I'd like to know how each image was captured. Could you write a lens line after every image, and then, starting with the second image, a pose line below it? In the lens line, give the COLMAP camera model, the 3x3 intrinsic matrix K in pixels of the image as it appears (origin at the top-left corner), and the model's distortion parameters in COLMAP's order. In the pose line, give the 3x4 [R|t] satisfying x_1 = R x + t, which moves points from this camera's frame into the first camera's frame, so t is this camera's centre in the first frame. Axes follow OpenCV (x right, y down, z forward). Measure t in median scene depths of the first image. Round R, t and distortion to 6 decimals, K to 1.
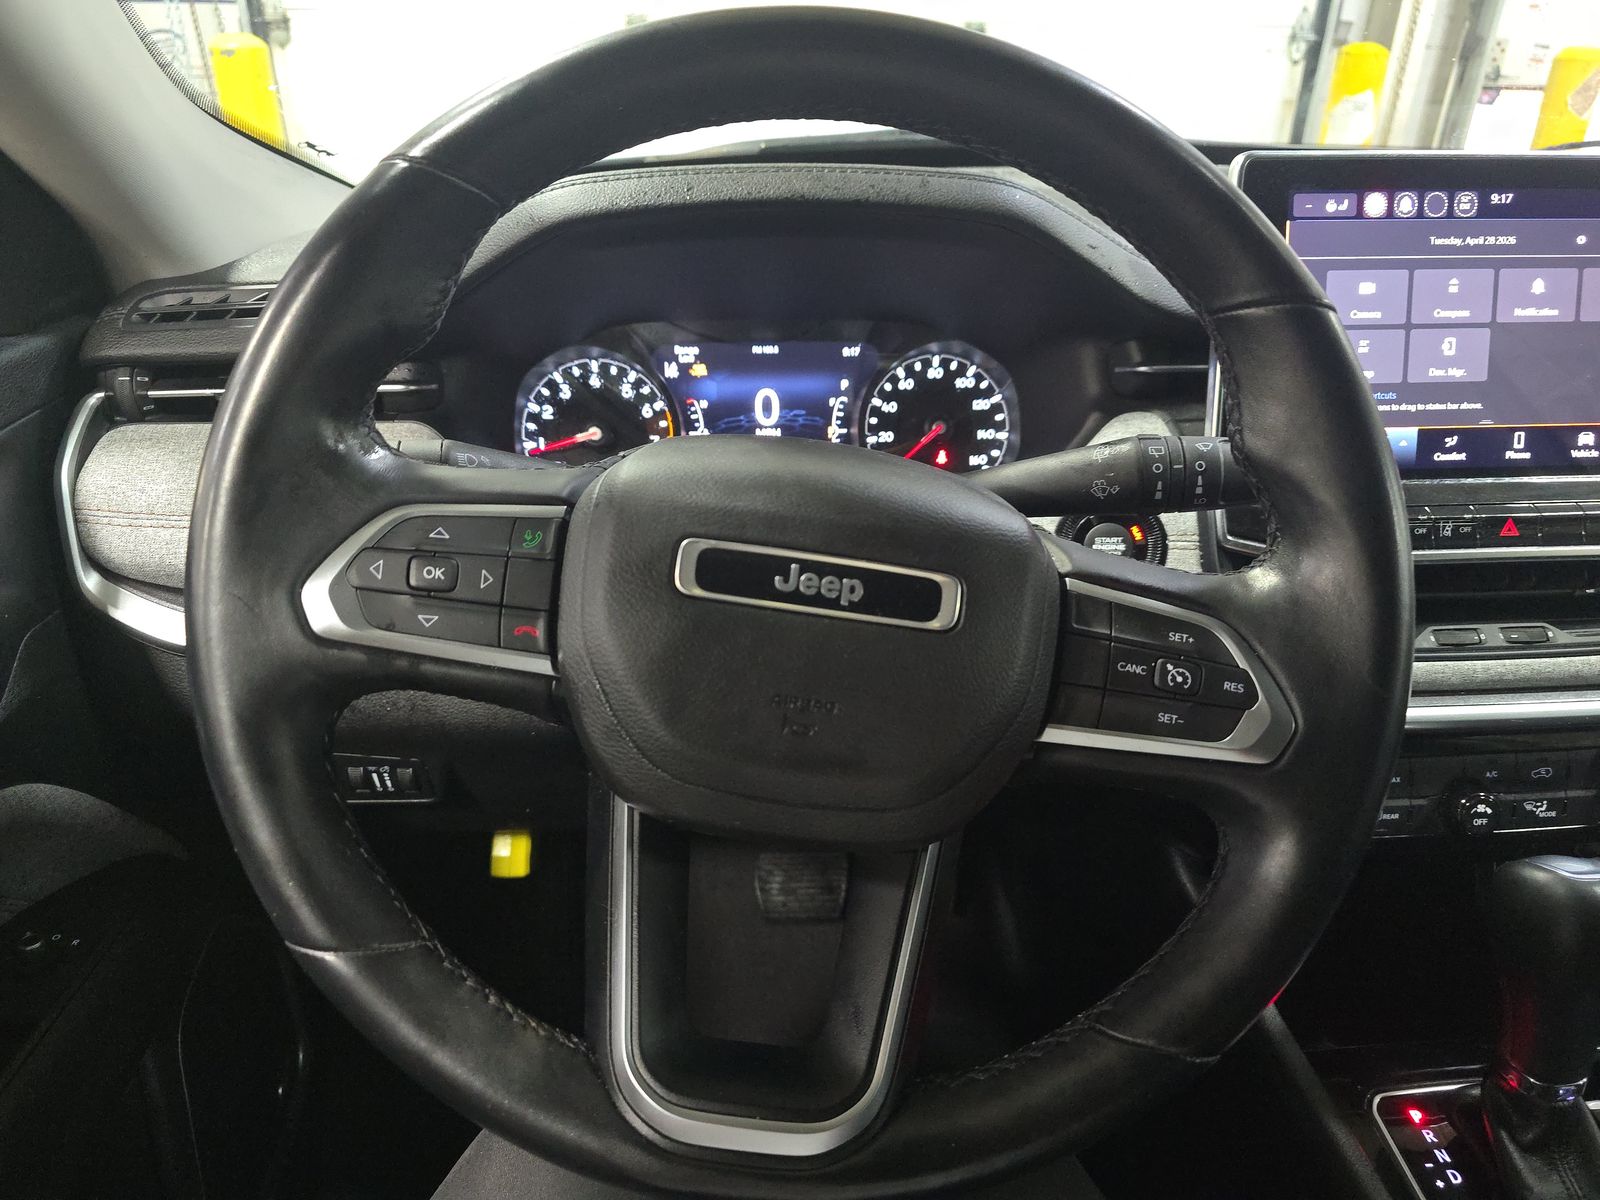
lens RADIAL K [[1066.8, 0, 793.2], [0, 1066.8, 603.6], [0, 0, 1]] dist [0.033299, -0.043074]
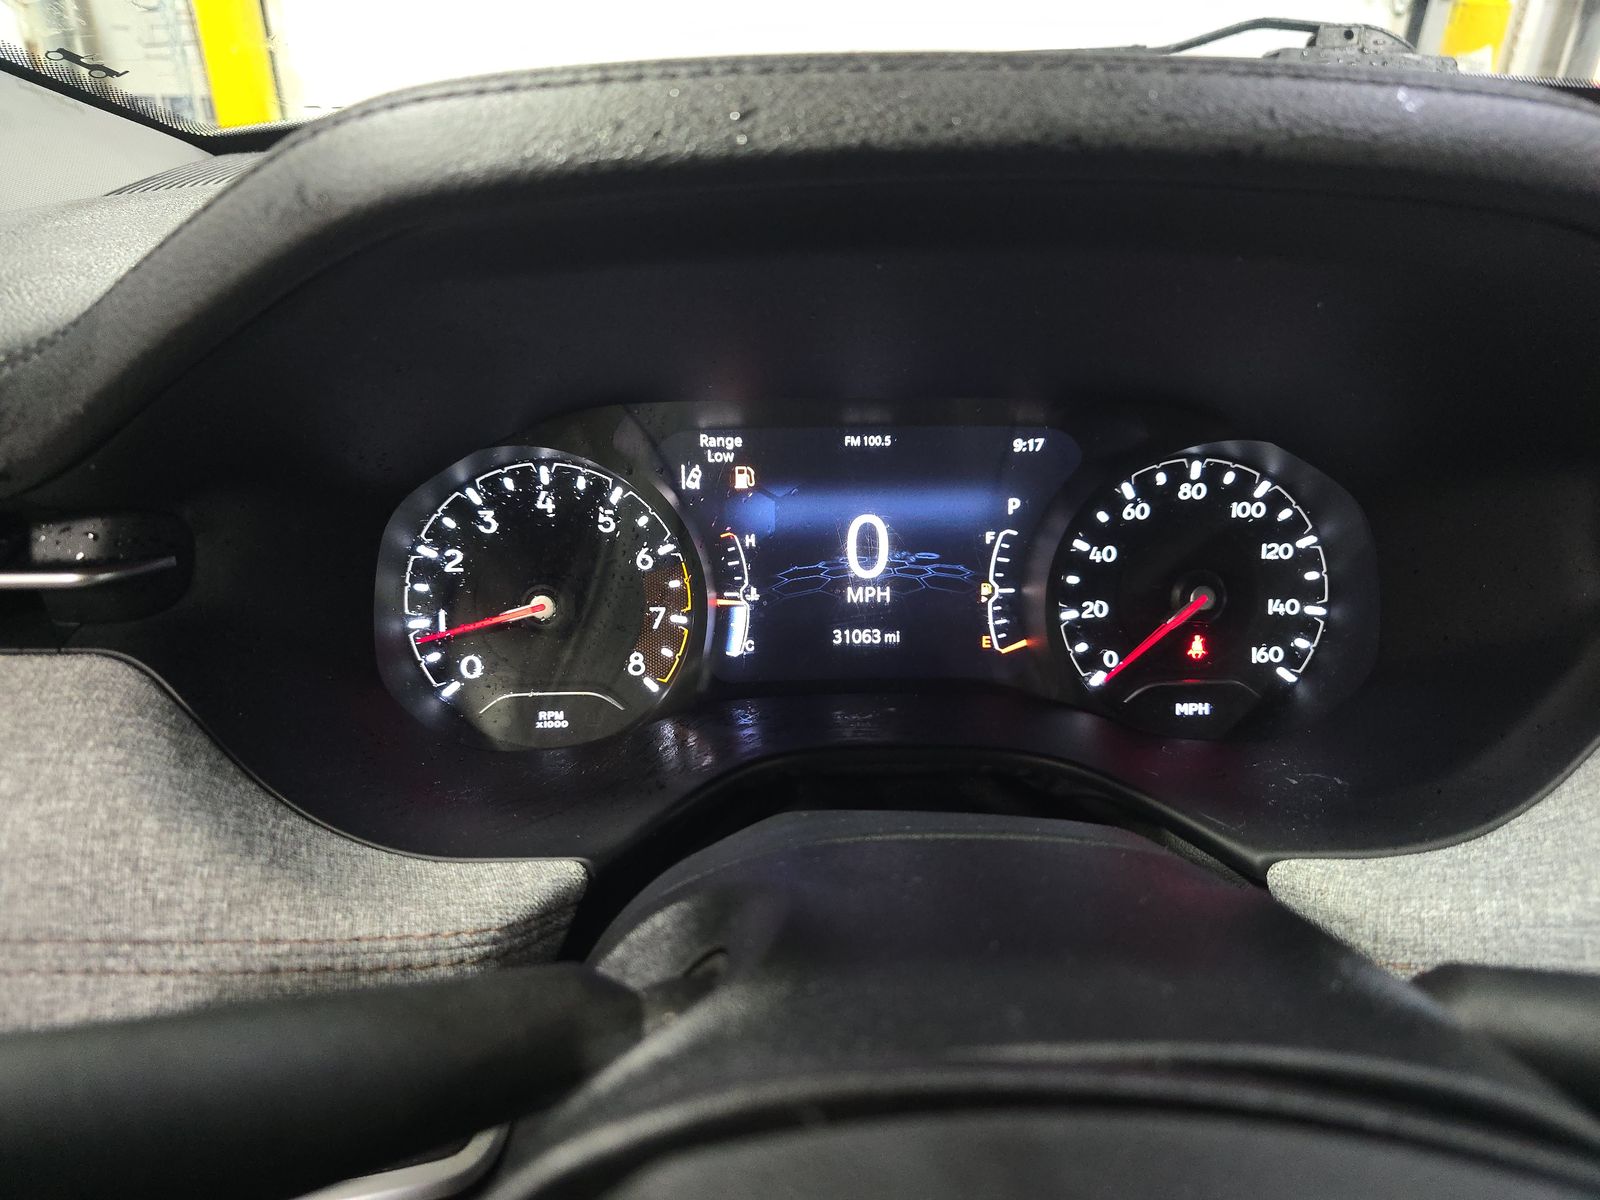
lens RADIAL K [[1066.8, 0, 786.0], [0, 1066.8, 593.3], [0, 0, 1]] dist [0.033299, -0.043074]
pose [[0.999684, 0.017901, -0.017644, -0.064406], [-0.017541, 0.999639, 0.020375, -0.196608], [0.018002, -0.020059, 0.999637, 0.533717]]
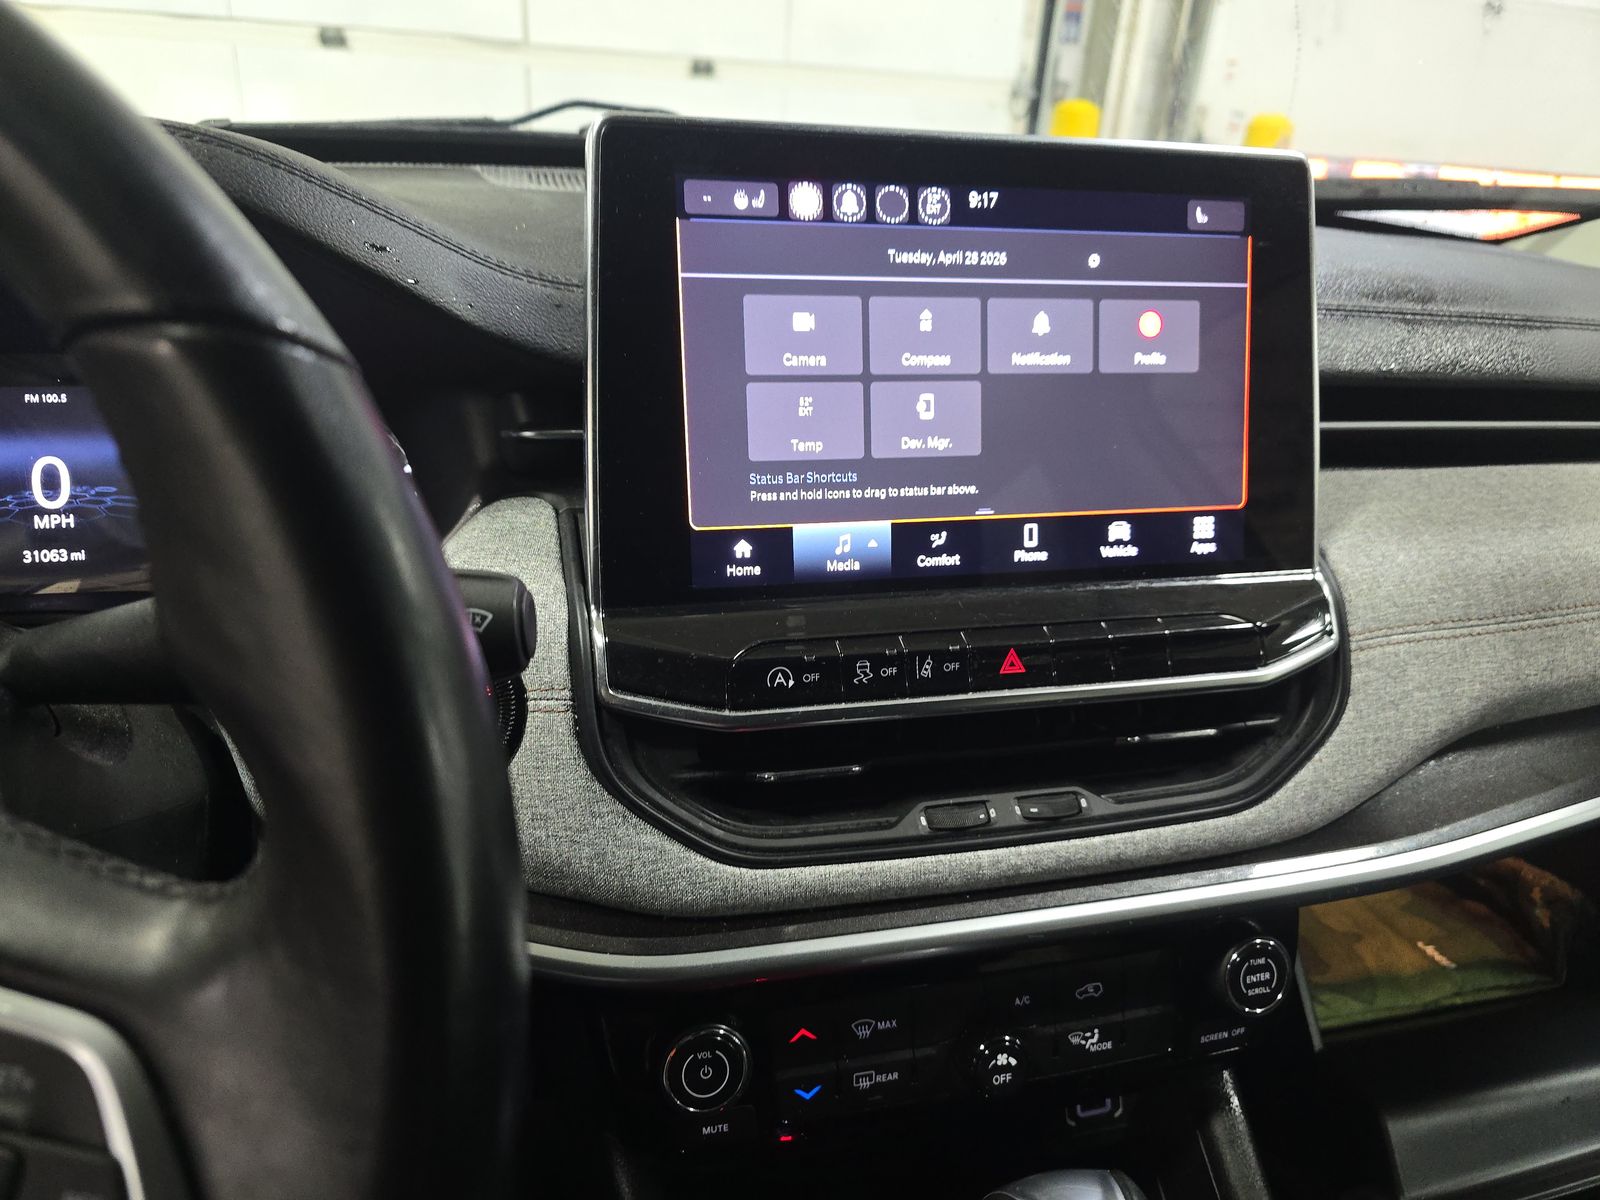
lens RADIAL K [[1066.8, 0, 800.4], [0, 1066.8, 603.0], [0, 0, 1]] dist [0.033299, -0.043074]
pose [[0.981569, -0.028830, 0.188922, 0.353090], [0.035566, 0.998843, -0.032363, -0.081239], [-0.187770, 0.038485, 0.981459, 0.296581]]
